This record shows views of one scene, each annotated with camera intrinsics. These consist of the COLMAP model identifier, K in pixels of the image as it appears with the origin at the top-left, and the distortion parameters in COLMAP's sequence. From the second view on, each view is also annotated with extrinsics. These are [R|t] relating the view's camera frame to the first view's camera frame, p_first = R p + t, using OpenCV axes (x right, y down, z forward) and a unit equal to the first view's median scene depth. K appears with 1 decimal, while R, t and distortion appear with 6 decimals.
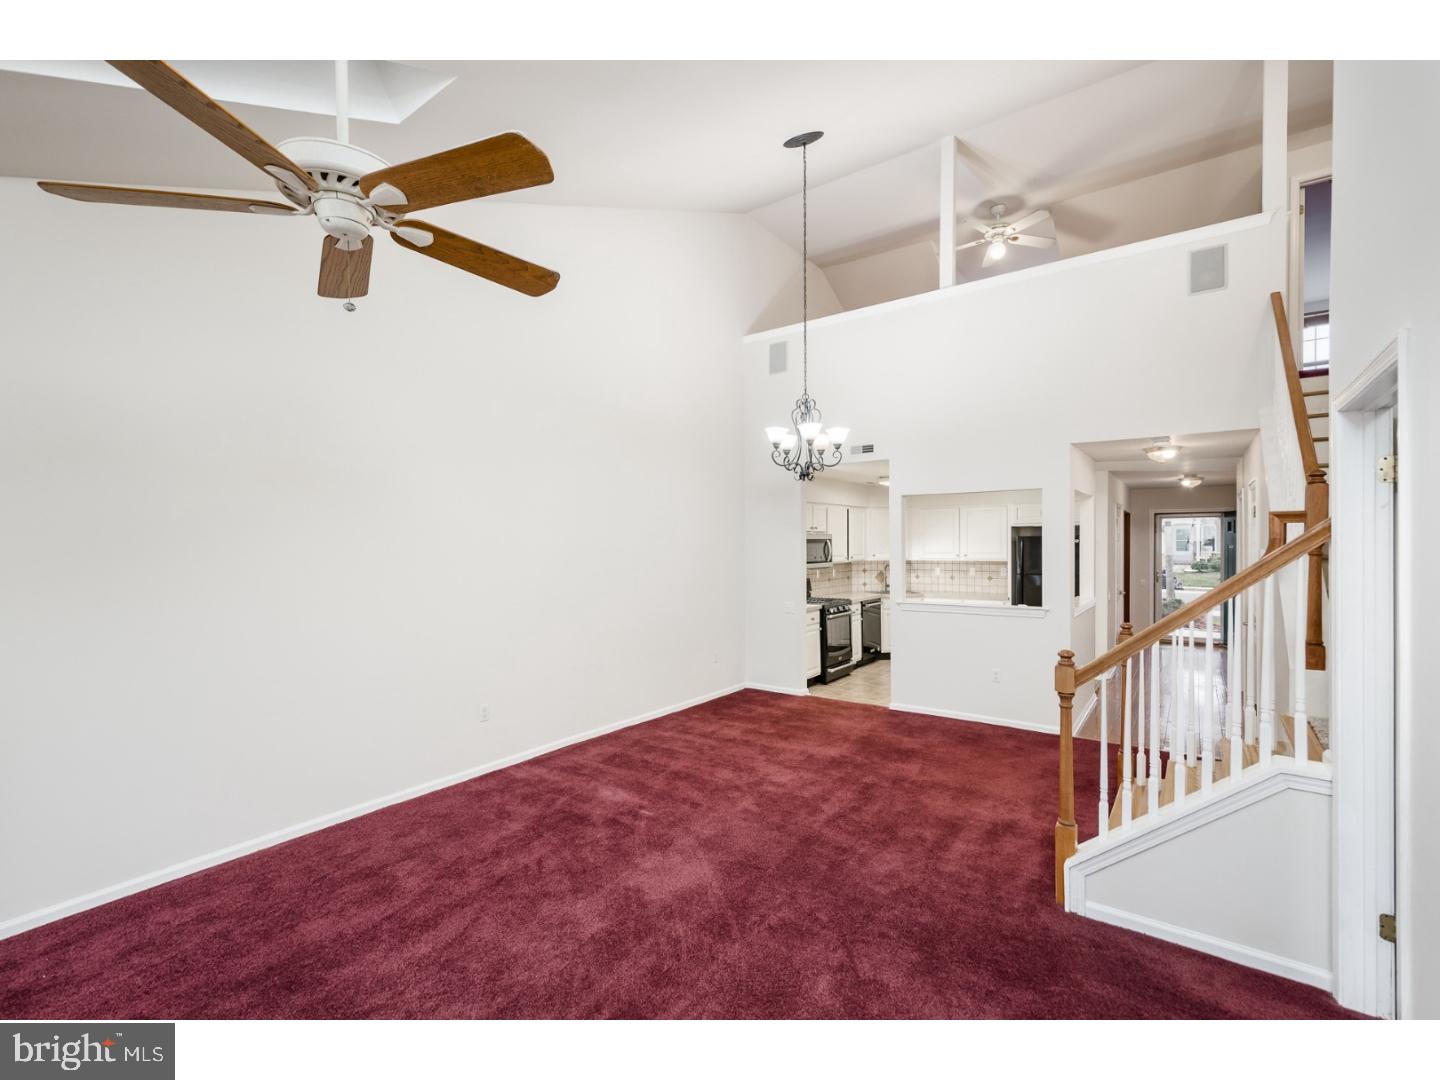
lens RADIAL K [[635.4, 0, 721.2], [0, 635.4, 549.4], [0, 0, 1]] dist [-0.000405, -0.000125]
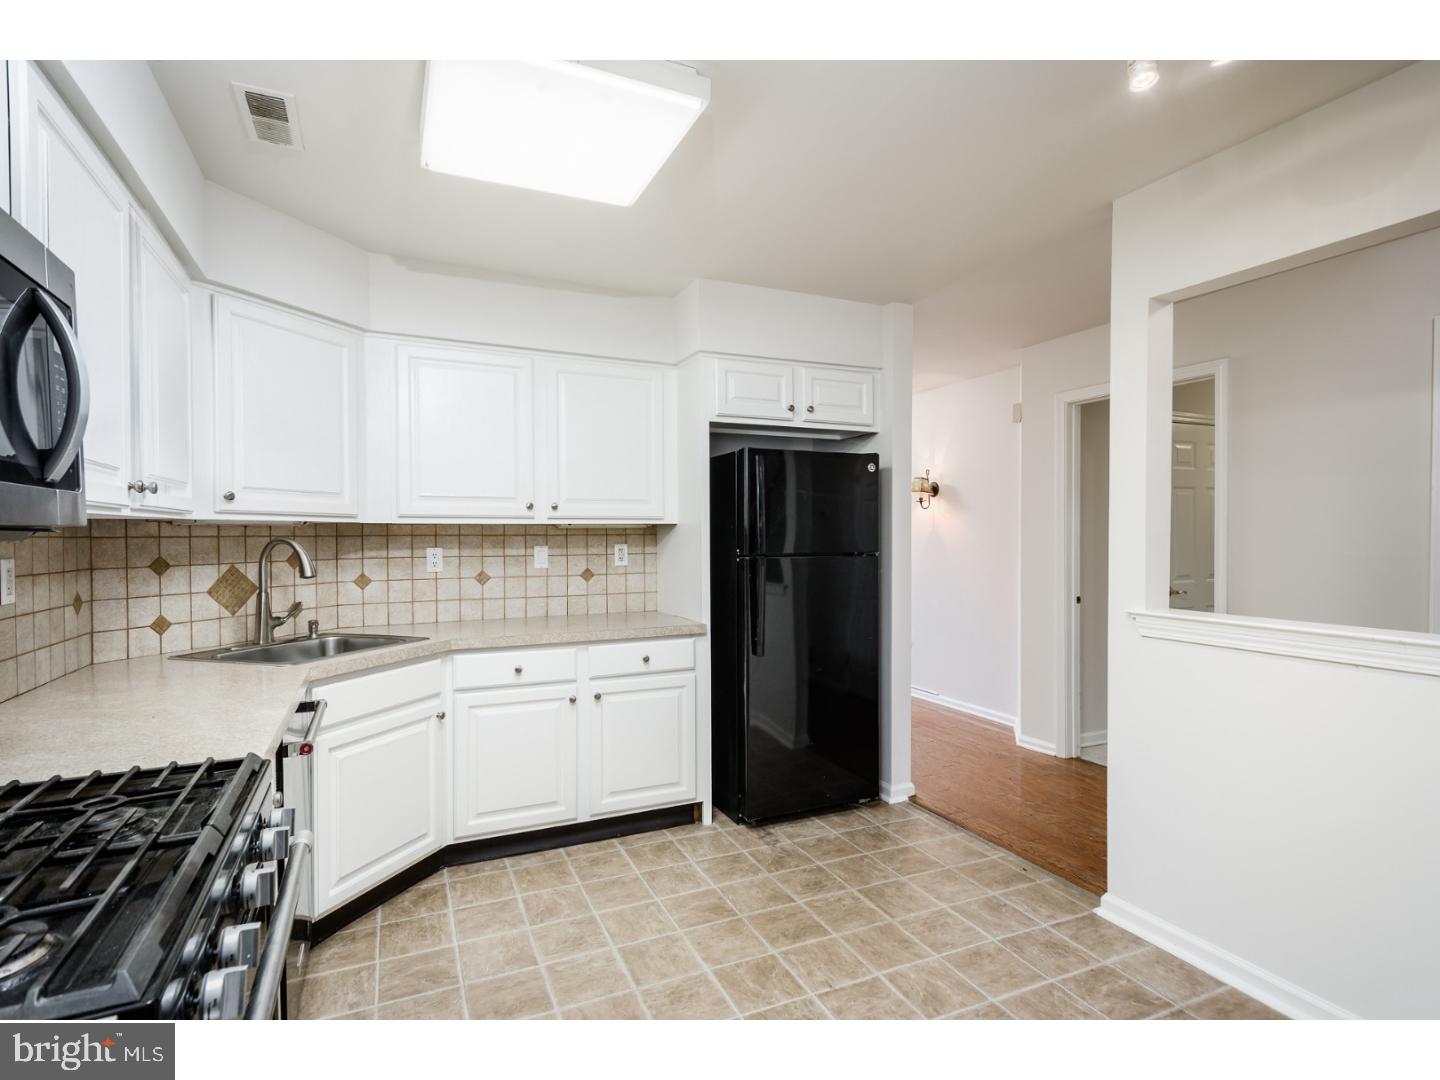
lens RADIAL K [[767.2, 0, 720.0], [0, 767.2, 540.0], [0, 0, 1]] dist [0.015029, -0.000345]
pose [[0.501901, -0.000547, 0.864925, 0.124140], [0.004206, 0.999990, -0.001808, 0.039362], [-0.864915, 0.004545, 0.501898, 1.041113]]
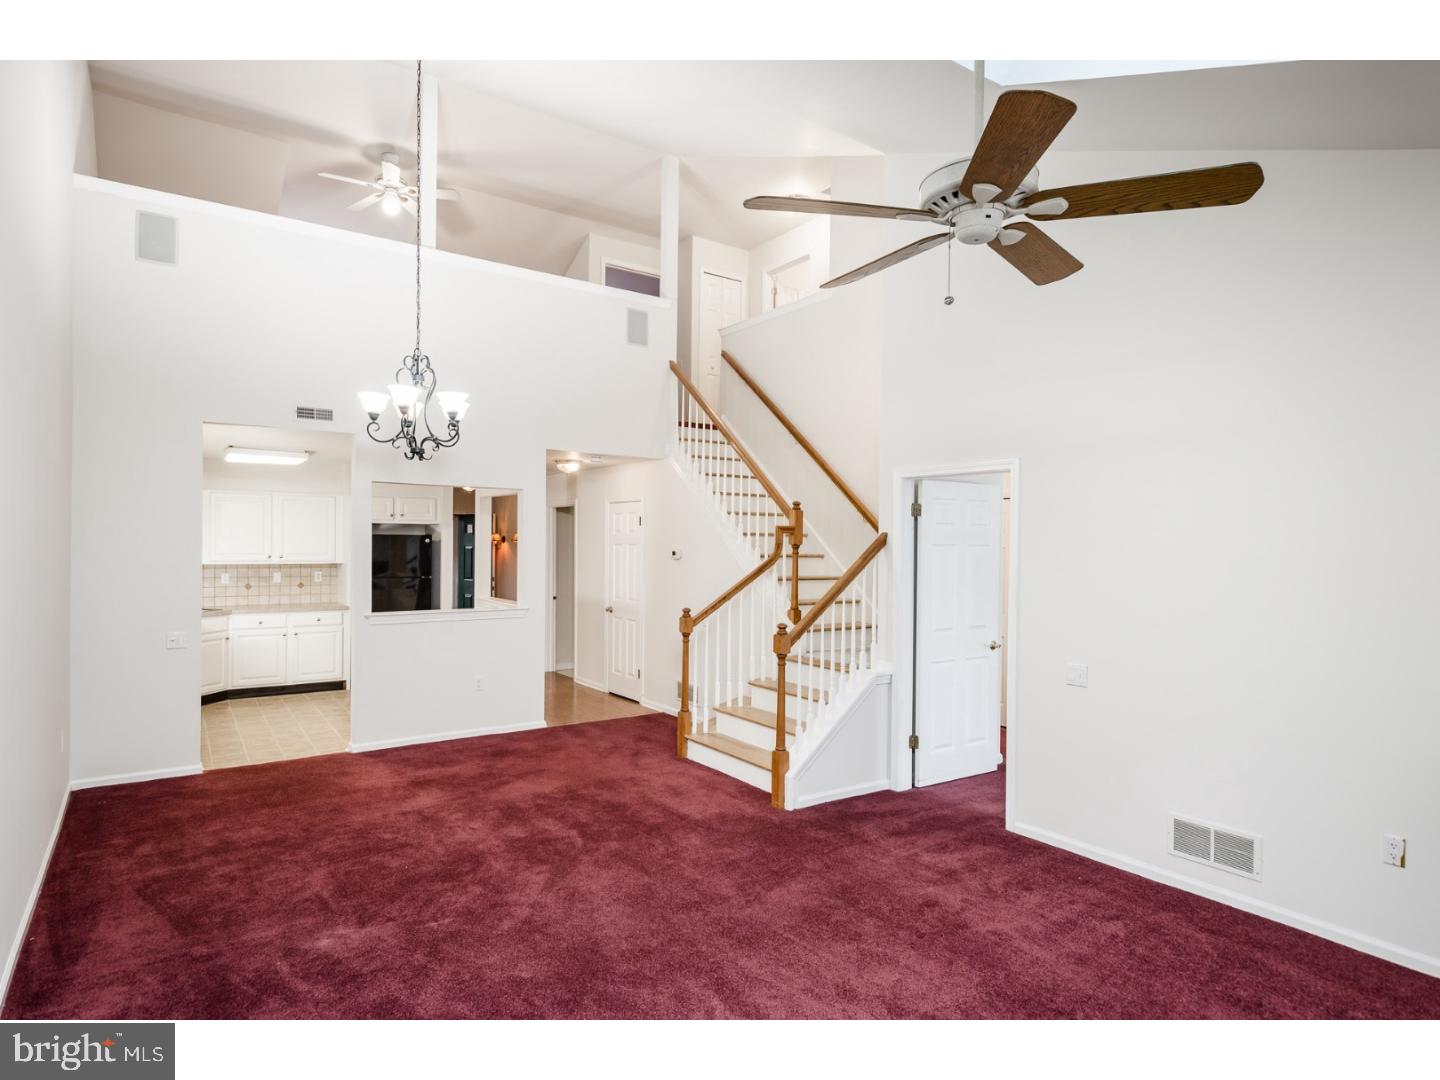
lens RADIAL K [[807.5, 0, 720.0], [0, 807.5, 540.0], [0, 0, 1]] dist [-0.000283, 0.000058]
pose [[0.323635, 0.017453, 0.946021, -0.529576], [-0.006039, 0.999848, -0.016380, 0.002953], [-0.946163, -0.000412, 0.323691, 0.254656]]
